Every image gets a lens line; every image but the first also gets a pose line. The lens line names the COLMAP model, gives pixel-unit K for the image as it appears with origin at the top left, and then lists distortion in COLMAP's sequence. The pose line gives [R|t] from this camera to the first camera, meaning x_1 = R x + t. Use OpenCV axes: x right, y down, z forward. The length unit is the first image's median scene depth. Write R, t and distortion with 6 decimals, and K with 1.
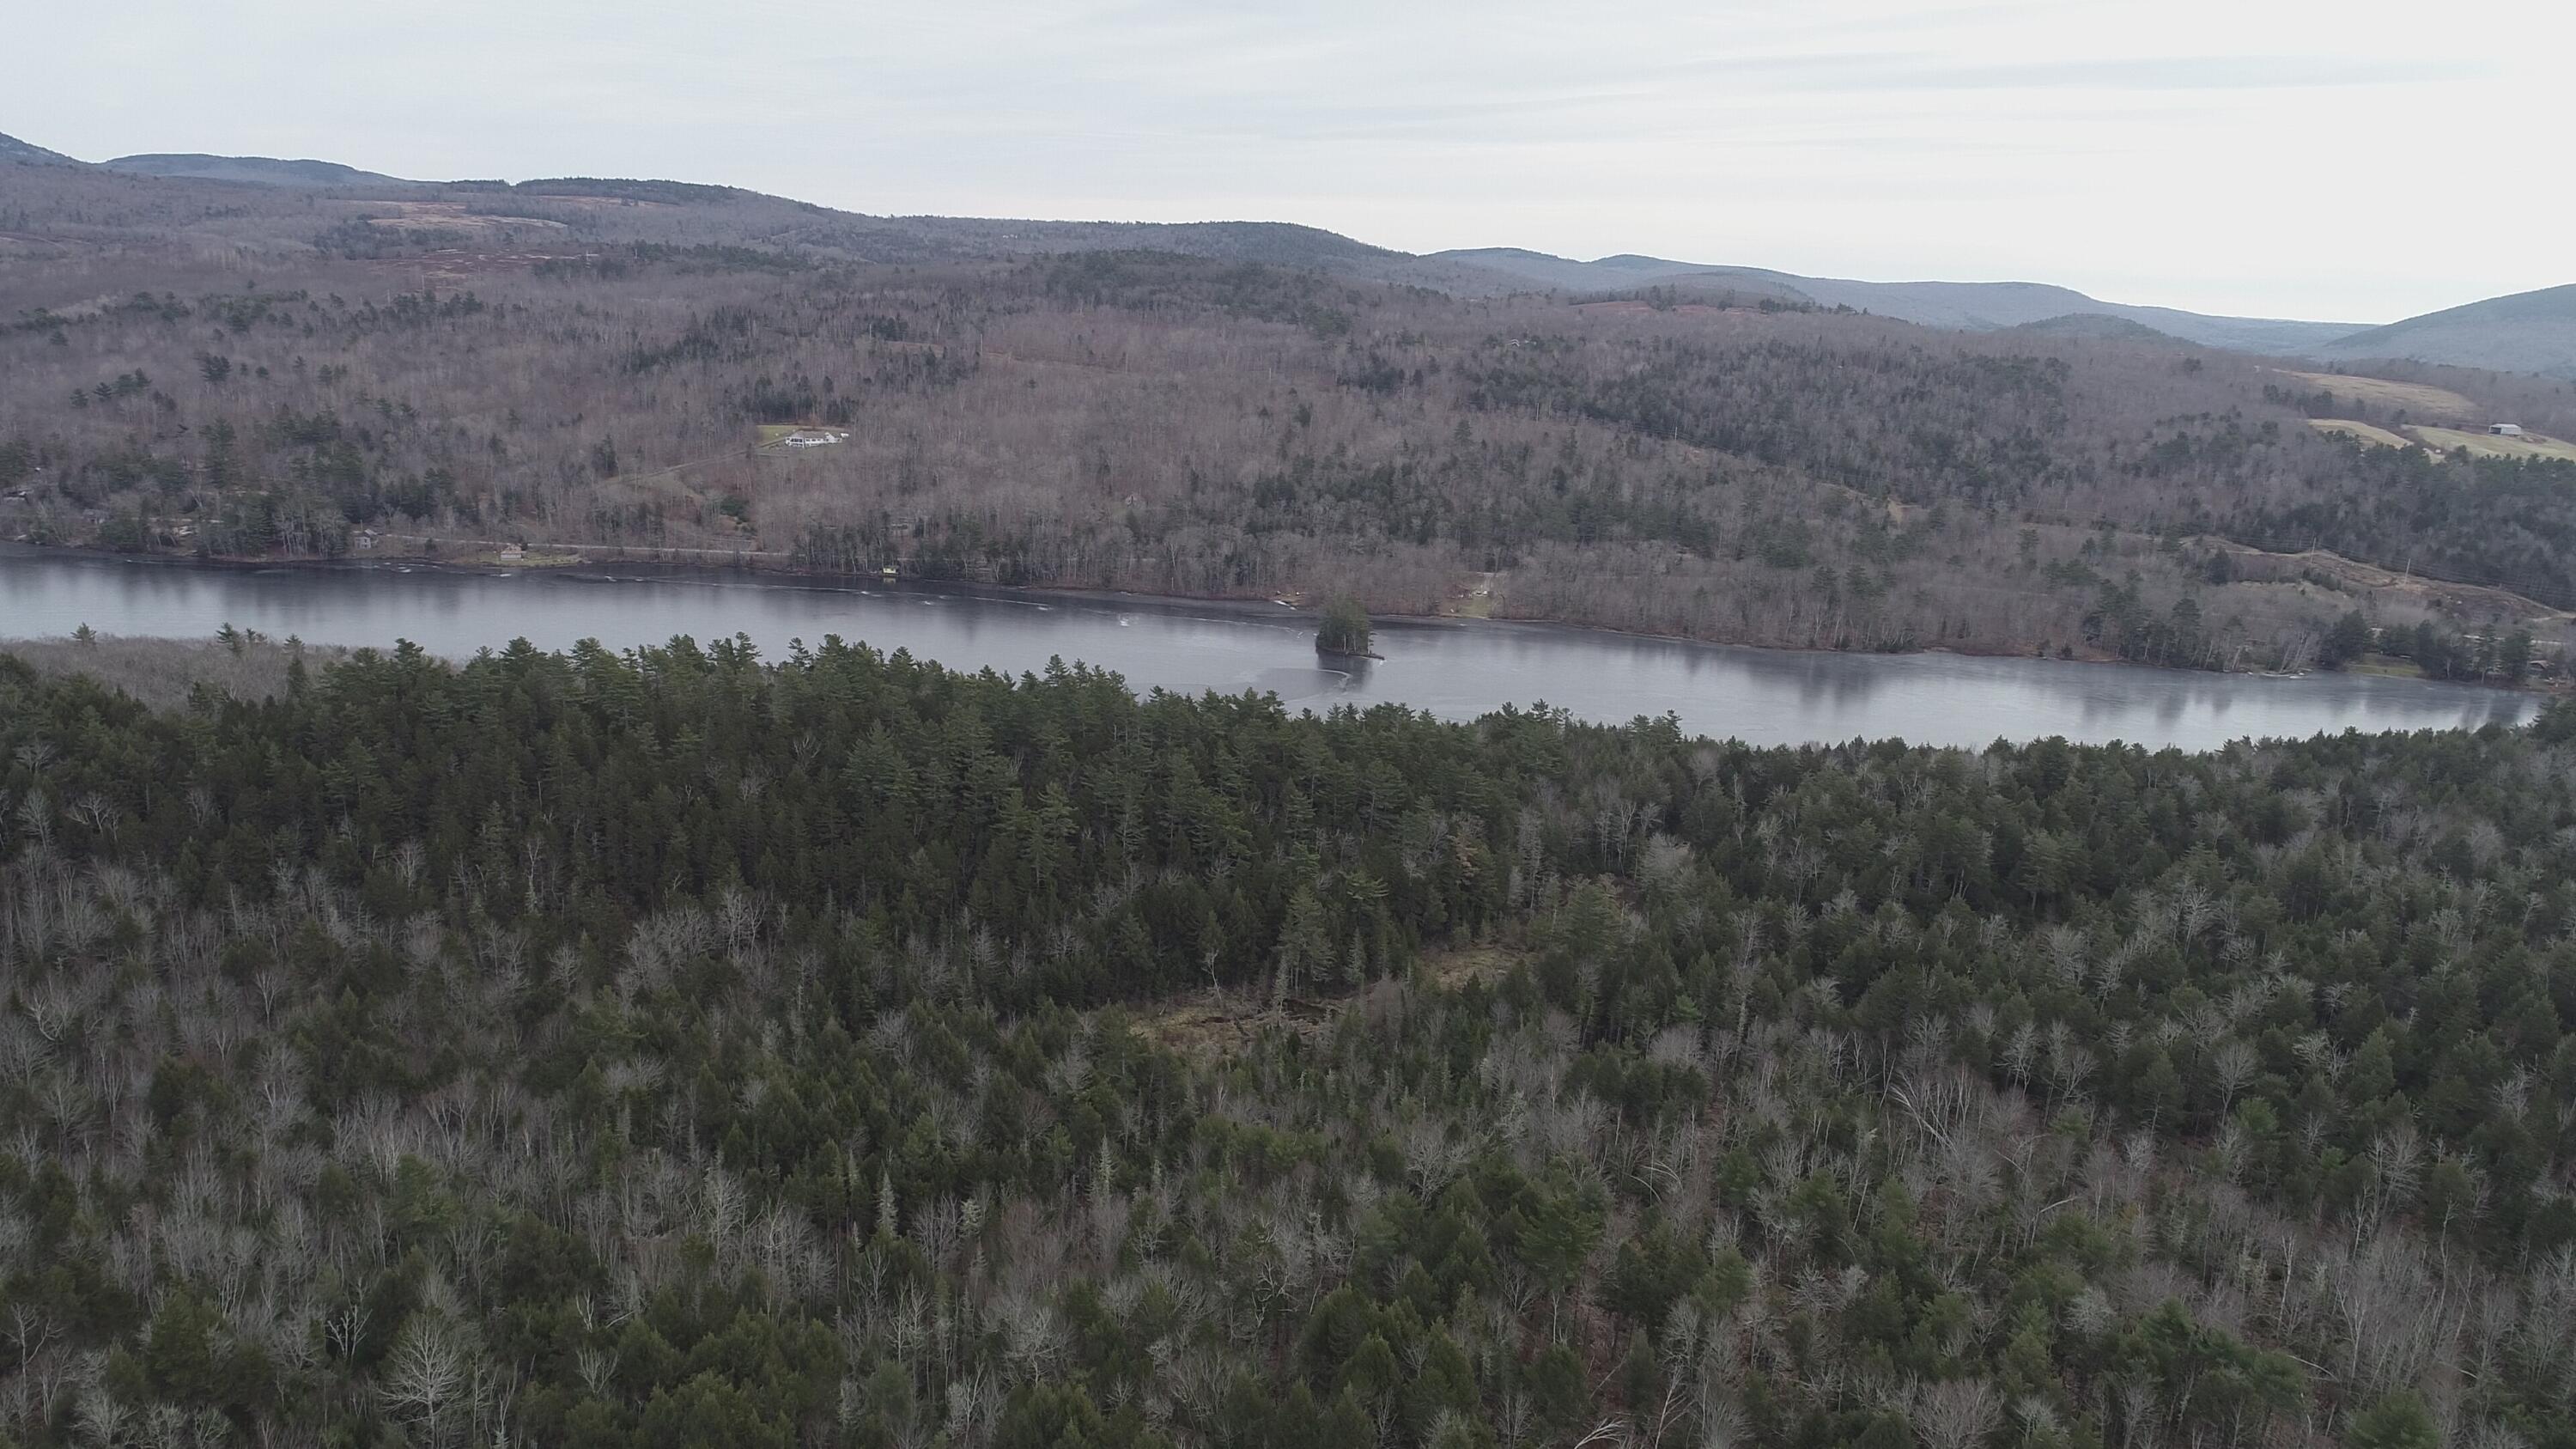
lens RADIAL K [[1807.7, 0, 1288.0], [0, 1807.7, 724.5], [0, 0, 1]] dist [0.004677, -0.002275]
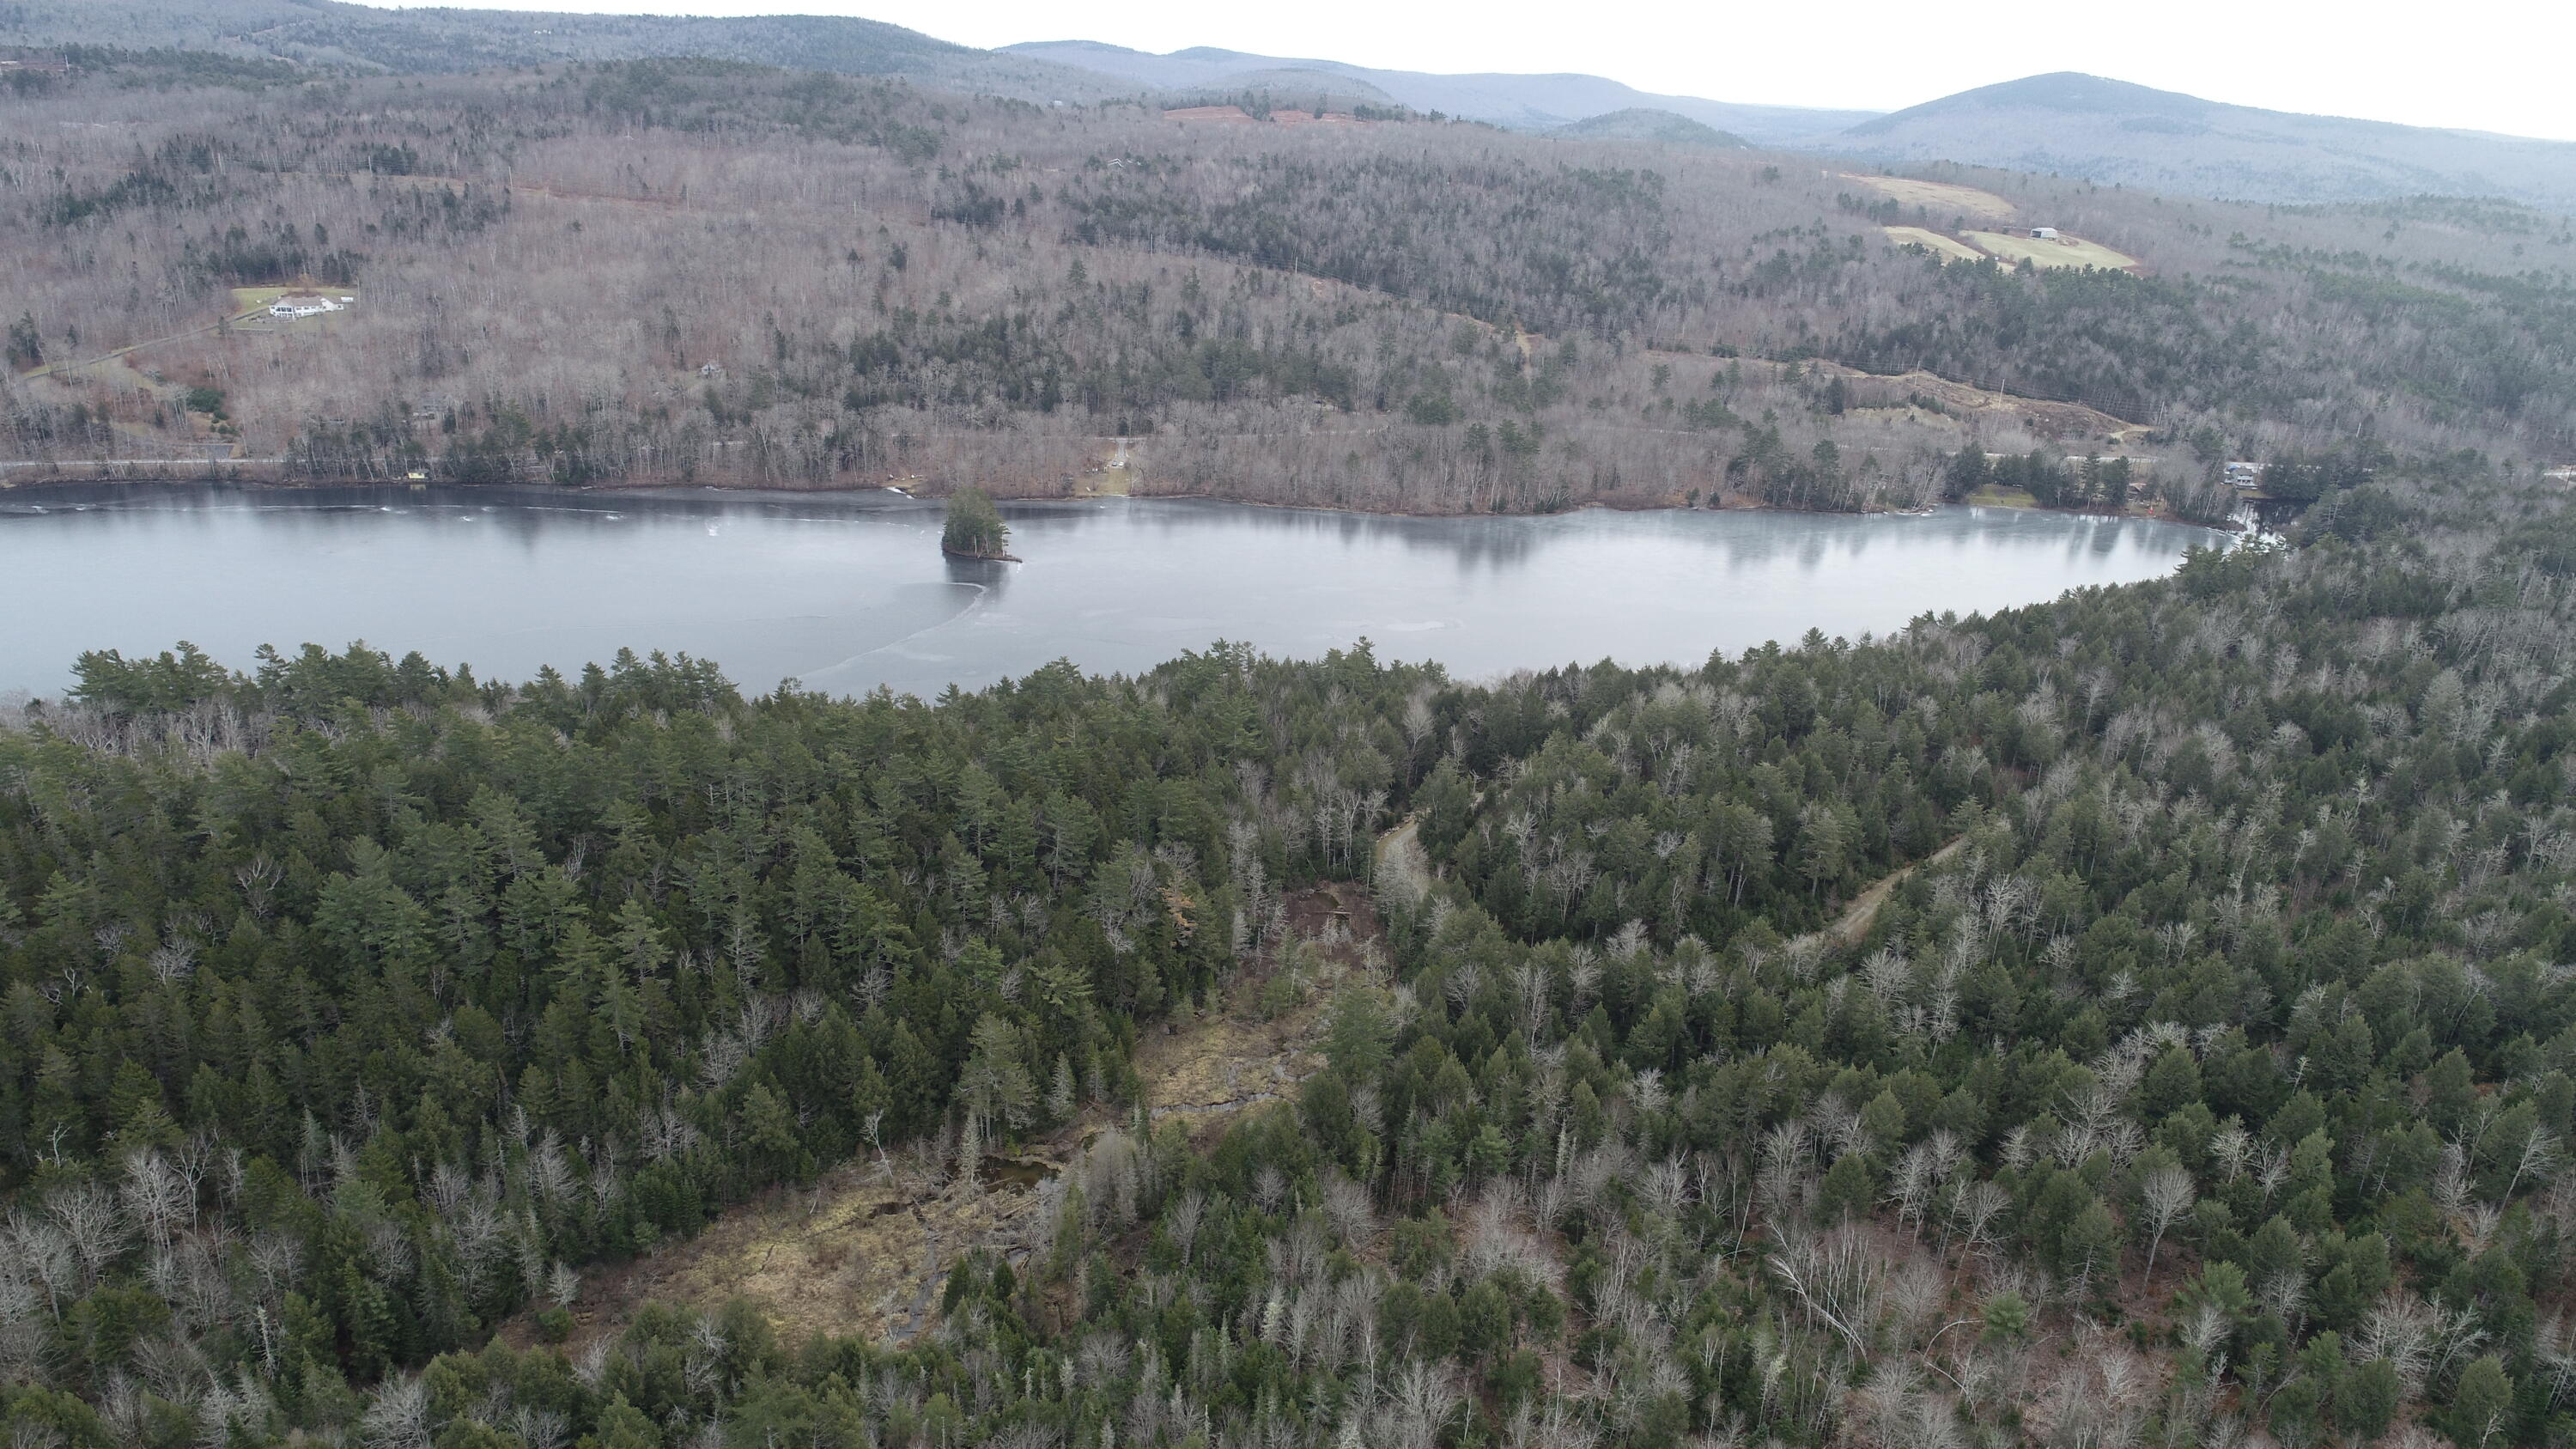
lens RADIAL K [[1731.6, 0, 1287.7], [0, 1731.6, 733.4], [0, 0, 1]] dist [0.003991, -0.000211]
pose [[0.973997, -0.085027, 0.209998, -0.004507], [0.058164, 0.989682, 0.130945, -0.044218], [-0.218966, -0.115325, 0.968893, 0.104820]]
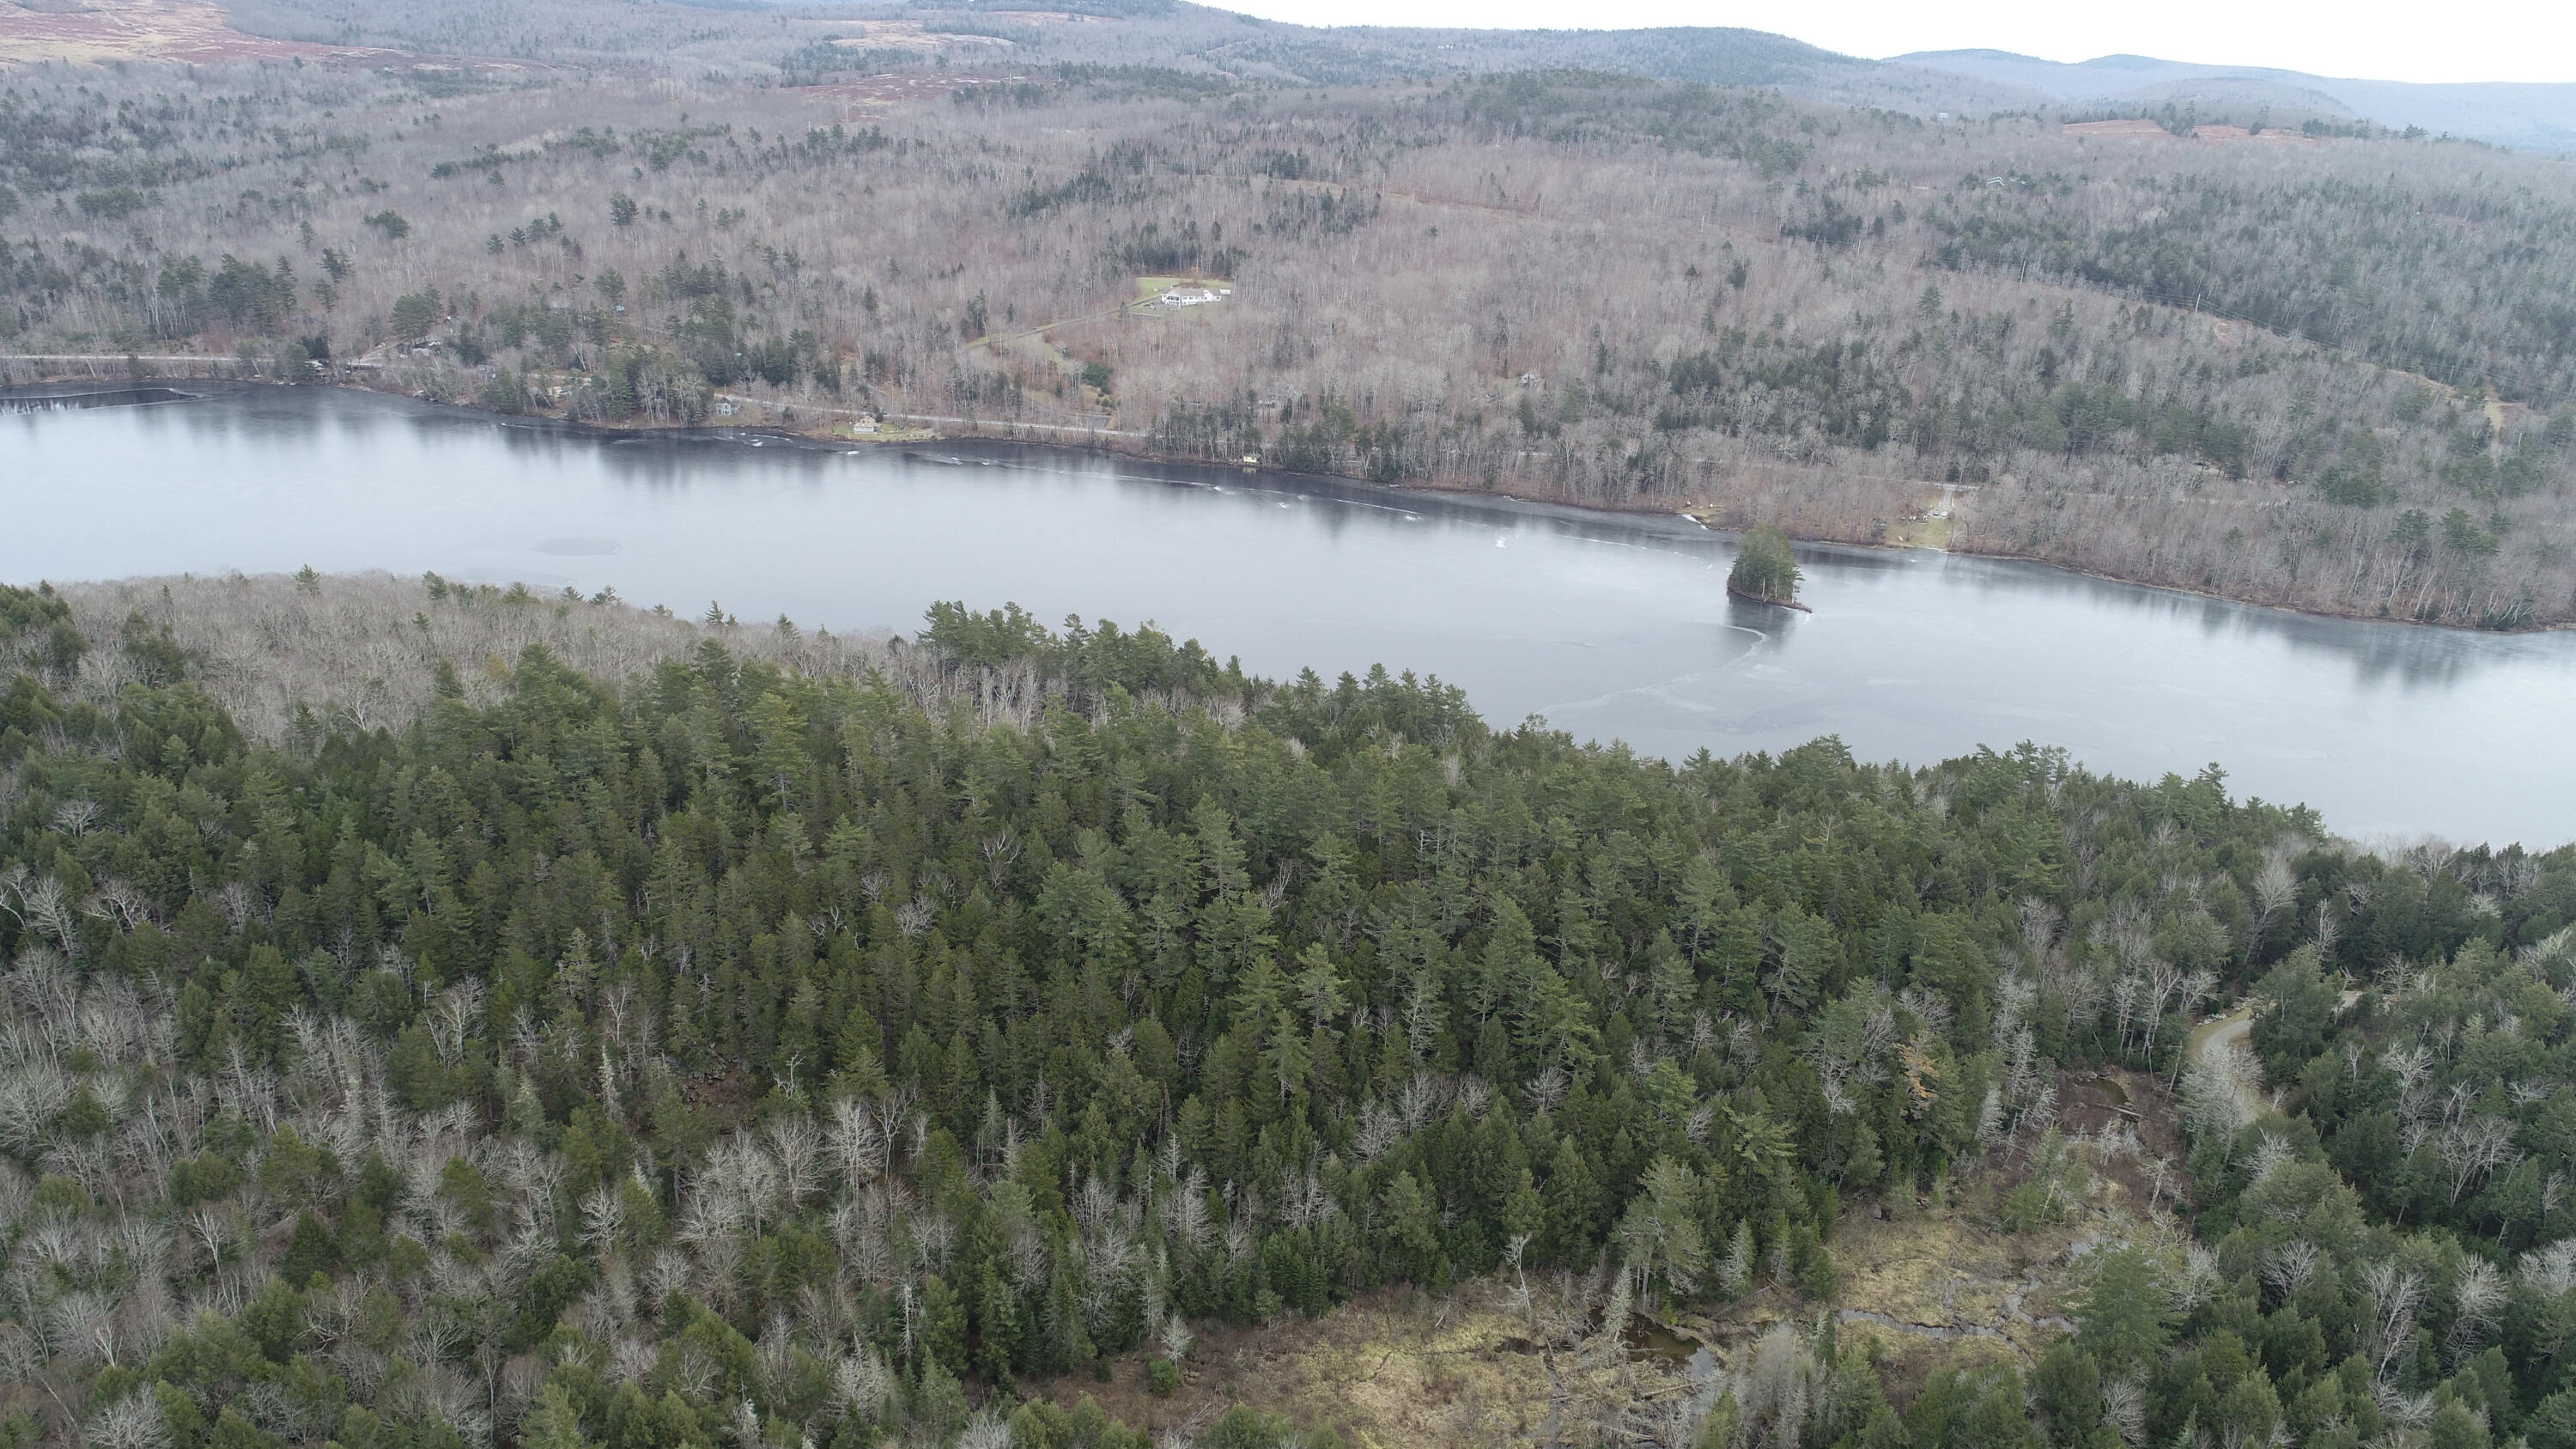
lens RADIAL K [[1731.6, 0, 1287.7], [0, 1731.6, 733.4], [0, 0, 1]] dist [0.003991, -0.000211]
pose [[0.971711, 0.076602, -0.223404, 0.001465], [-0.049784, 0.991120, 0.123300, -0.052151], [0.230865, -0.108690, 0.966896, 0.139390]]
